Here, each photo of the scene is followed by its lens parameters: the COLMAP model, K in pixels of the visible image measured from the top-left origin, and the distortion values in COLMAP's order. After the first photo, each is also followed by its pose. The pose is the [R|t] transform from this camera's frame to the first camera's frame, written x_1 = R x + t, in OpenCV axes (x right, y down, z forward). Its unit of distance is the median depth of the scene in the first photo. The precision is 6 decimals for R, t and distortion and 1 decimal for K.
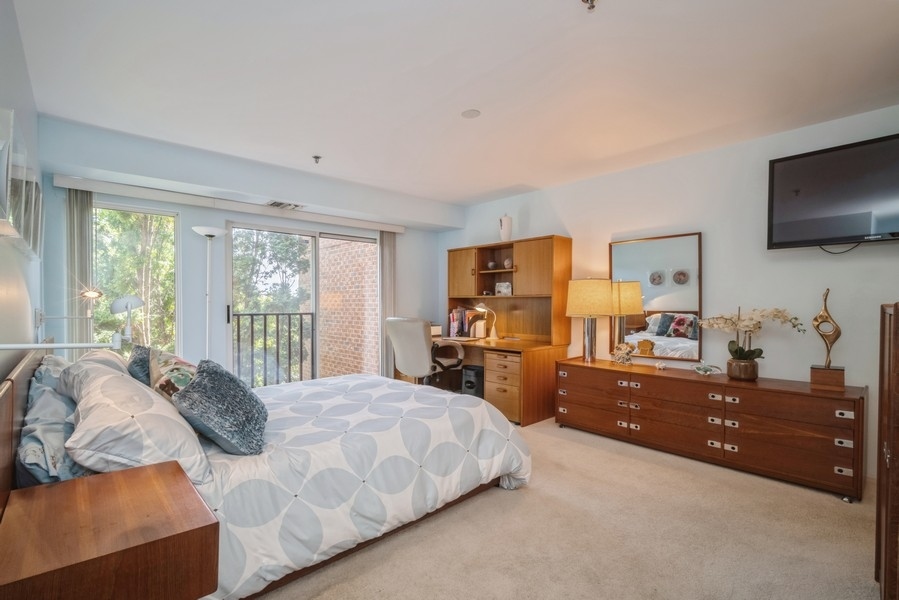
lens RADIAL K [[402.4, 0, 449.5], [0, 402.4, 300.0], [0, 0, 1]] dist [0.000448, 0.000035]
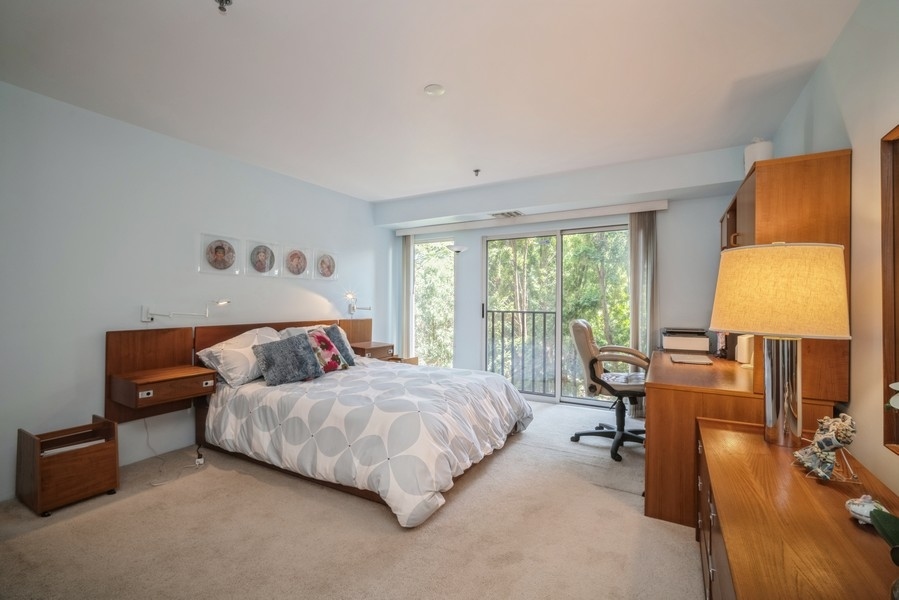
lens RADIAL K [[394.0, 0, 445.9], [0, 394.0, 291.6], [0, 0, 1]] dist [-0.000103, -0.020677]
pose [[0.309470, -0.022686, -0.950639, 0.585555], [-0.001712, 0.999700, -0.024414, 0.006910], [0.950908, 0.009183, 0.309338, 0.504730]]
